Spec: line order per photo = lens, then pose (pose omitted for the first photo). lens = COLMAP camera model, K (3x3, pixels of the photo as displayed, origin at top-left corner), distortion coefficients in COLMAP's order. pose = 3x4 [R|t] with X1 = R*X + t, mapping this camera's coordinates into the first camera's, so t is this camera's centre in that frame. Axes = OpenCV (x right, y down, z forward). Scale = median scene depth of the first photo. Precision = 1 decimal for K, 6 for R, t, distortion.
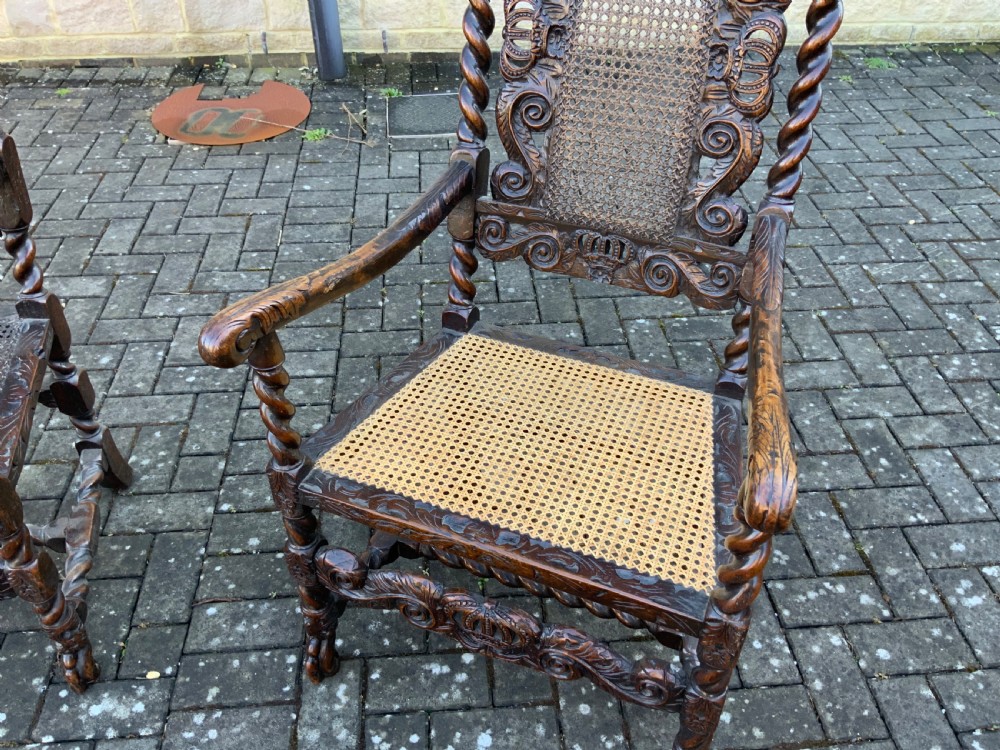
lens RADIAL K [[826.8, 0, 502.0], [0, 826.8, 373.3], [0, 0, 1]] dist [0.067839, -0.122634]
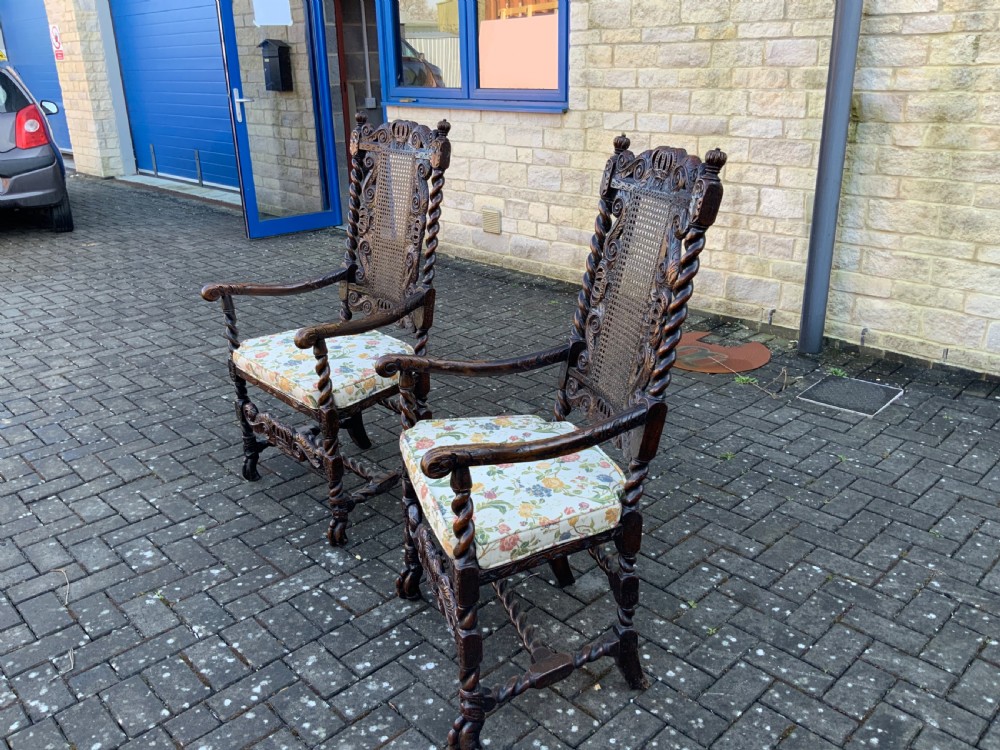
lens RADIAL K [[826.8, 0, 501.7], [0, 826.8, 374.0], [0, 0, 1]] dist [0.067839, -0.122634]
pose [[0.630836, 0.253922, -0.733191, 0.871064], [-0.476072, 0.872832, -0.107328, 0.042593], [0.612700, 0.416758, 0.671500, -0.184842]]
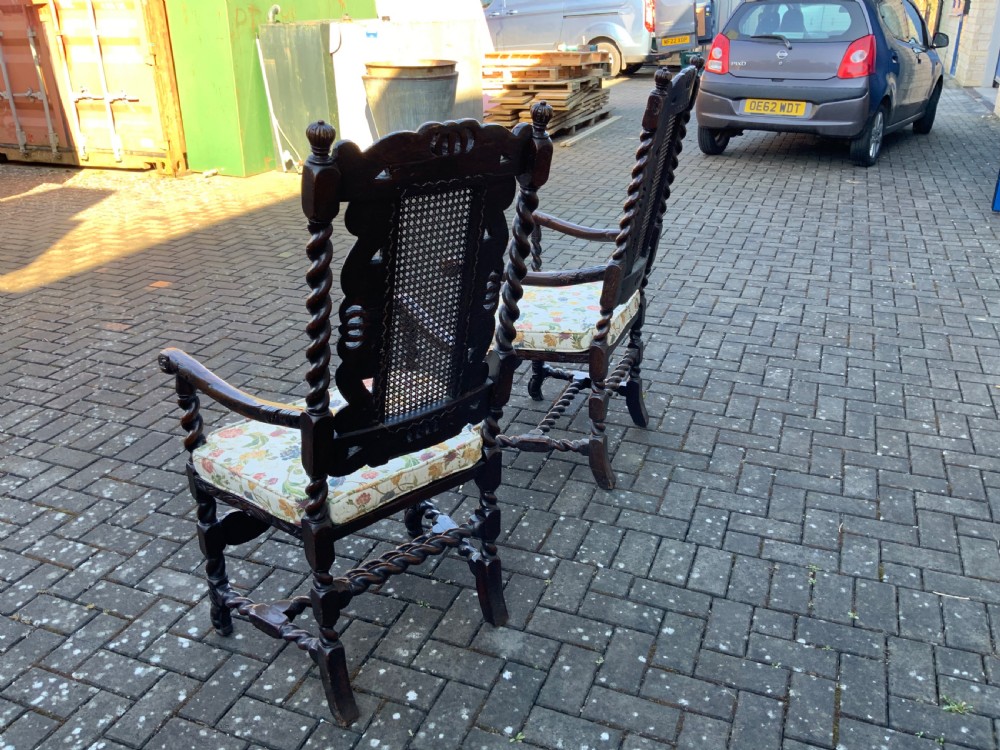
lens RADIAL K [[826.8, 0, 501.8], [0, 826.8, 372.3], [0, 0, 1]] dist [0.067839, -0.122634]
pose [[-0.447346, 0.355469, -0.820685, 0.859928], [-0.566088, 0.597875, 0.567530, -0.792581], [0.692406, 0.718462, -0.066231, 0.837629]]
